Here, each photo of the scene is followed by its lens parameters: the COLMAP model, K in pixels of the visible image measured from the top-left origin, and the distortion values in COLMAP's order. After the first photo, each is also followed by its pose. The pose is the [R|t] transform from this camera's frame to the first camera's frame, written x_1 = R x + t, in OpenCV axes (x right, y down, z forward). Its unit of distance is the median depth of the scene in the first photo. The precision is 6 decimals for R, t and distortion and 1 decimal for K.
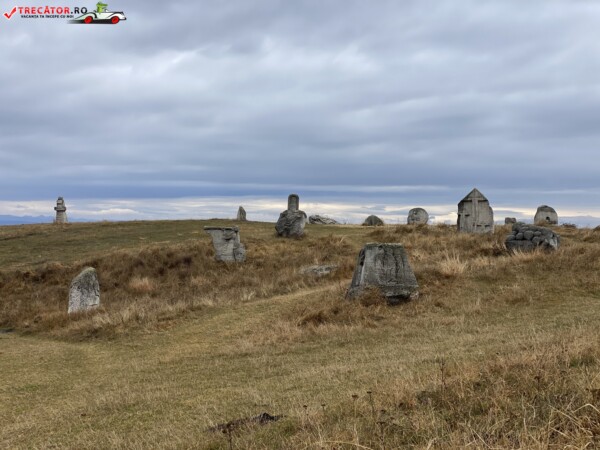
lens RADIAL K [[882.5, 0, 302.3], [0, 882.5, 224.5], [0, 0, 1]] dist [0.128011, -0.079588]
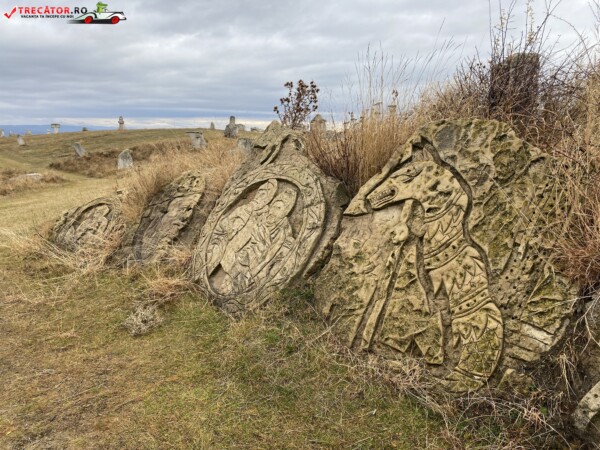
lens RADIAL K [[453.1, 0, 288.7], [0, 453.1, 228.0], [0, 0, 1]] dist [0.071544, -0.080189]
pose [[0.998043, -0.011083, 0.061534, 0.064761], [-0.001840, 0.978531, 0.206092, 0.003888], [-0.062497, -0.205802, 0.976596, -0.125302]]
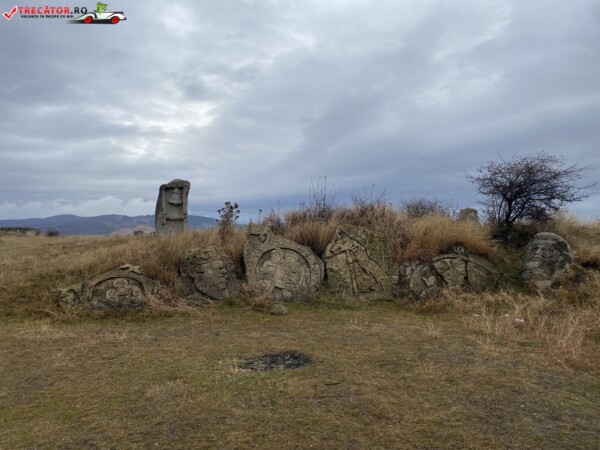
lens RADIAL K [[453.1, 0, 288.7], [0, 453.1, 228.0], [0, 0, 1]] dist [0.071544, -0.080189]
pose [[0.464155, 0.018992, 0.885551, -0.163605], [-0.016666, 0.999780, -0.012706, 0.007199], [-0.885597, -0.008861, 0.464369, -0.136653]]
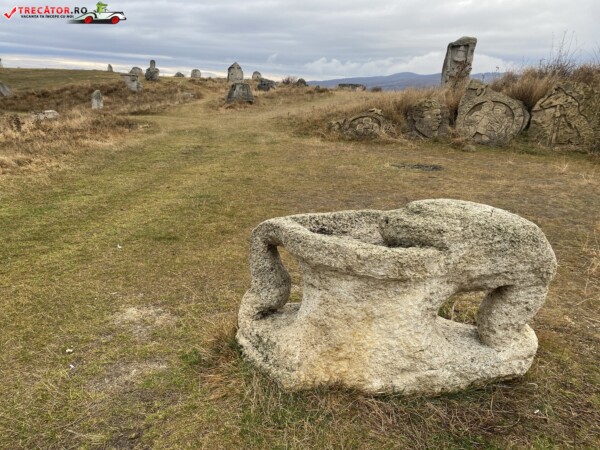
lens RADIAL K [[451.9, 0, 295.8], [0, 451.9, 224.2], [0, 0, 1]] dist [0.017025, 0.000822]
pose [[0.916364, -0.083942, 0.391447, -0.187799], [-0.038702, 0.954618, 0.295309, 0.009465], [-0.398471, -0.285760, 0.871529, -0.255470]]
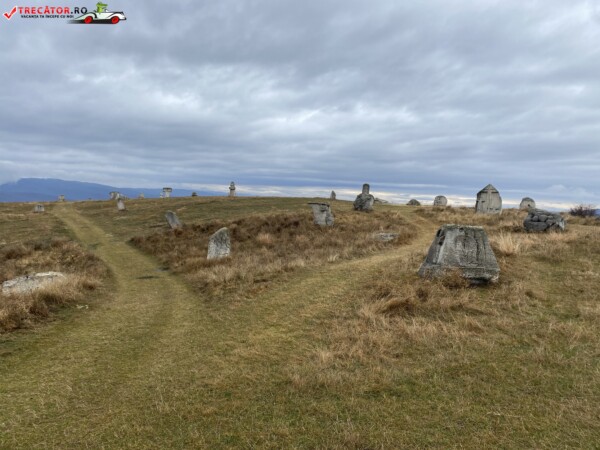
lens RADIAL K [[447.4, 0, 291.2], [0, 447.4, 226.7], [0, 0, 1]] dist [0.042761, -0.039208]
pose [[0.985836, 0.051753, -0.159528, -0.012894], [-0.042523, 0.997248, 0.060738, -0.000610], [0.162233, -0.053094, 0.985323, 0.224006]]
